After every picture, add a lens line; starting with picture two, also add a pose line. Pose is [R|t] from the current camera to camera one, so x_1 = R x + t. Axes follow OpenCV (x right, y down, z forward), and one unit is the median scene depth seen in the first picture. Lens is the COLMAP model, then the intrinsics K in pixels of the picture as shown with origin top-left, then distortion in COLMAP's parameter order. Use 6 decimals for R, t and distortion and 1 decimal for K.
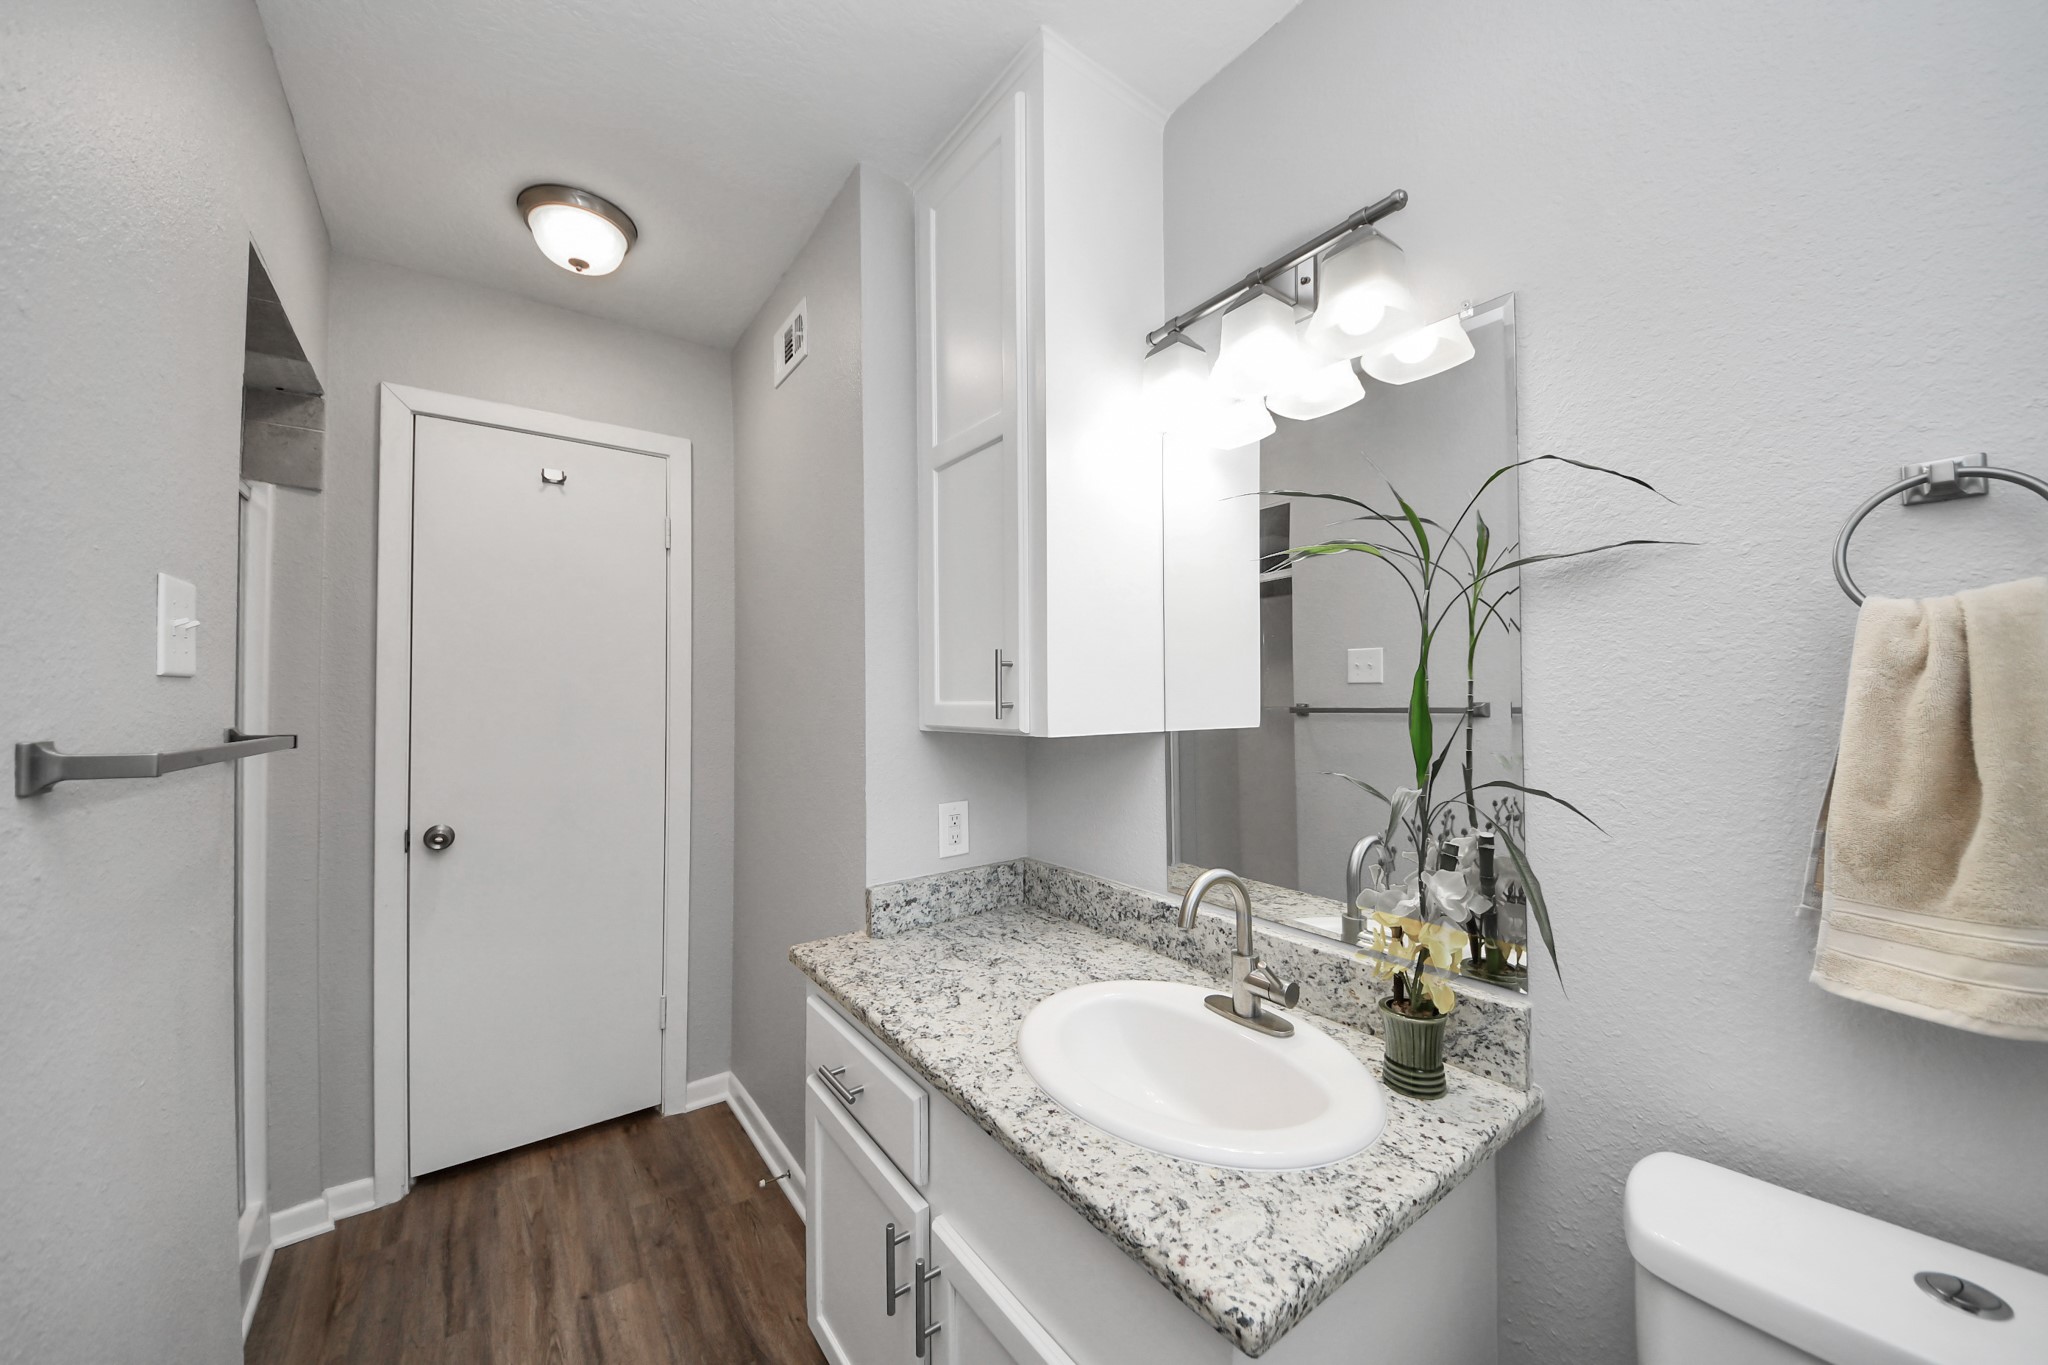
lens RADIAL K [[726.4, 0, 1018.3], [0, 726.4, 686.5], [0, 0, 1]] dist [0.053609, -0.028975]
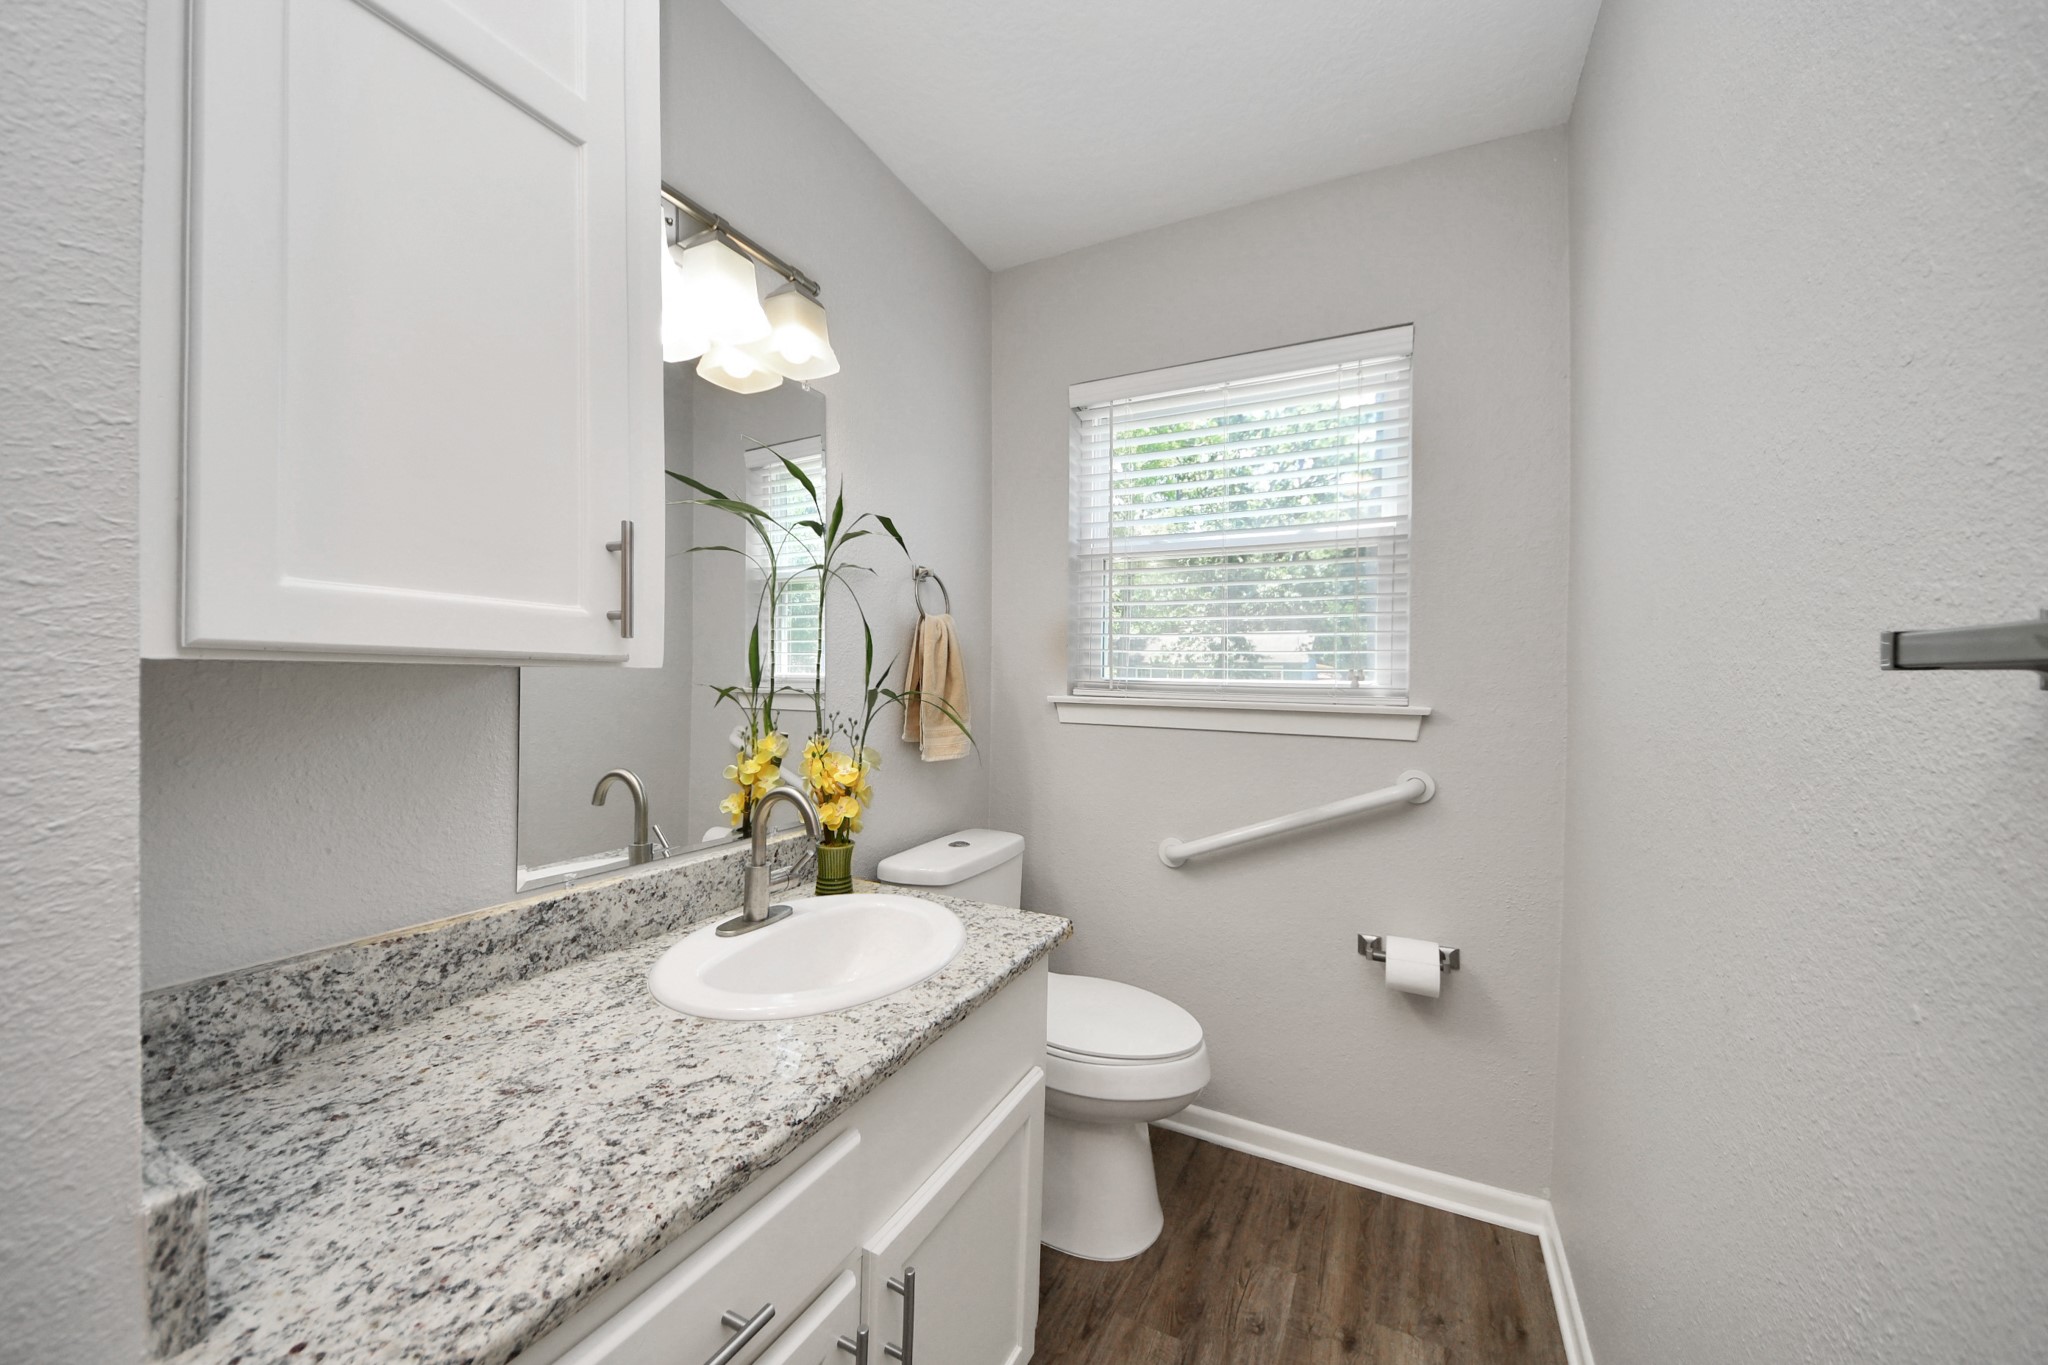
lens RADIAL K [[726.4, 0, 1018.3], [0, 726.4, 686.5], [0, 0, 1]] dist [0.053609, -0.028975]
pose [[-0.444621, -0.003659, 0.895711, -0.696957], [-0.019100, 0.999803, -0.005397, 0.078950], [-0.895515, -0.019508, -0.444603, 0.944934]]
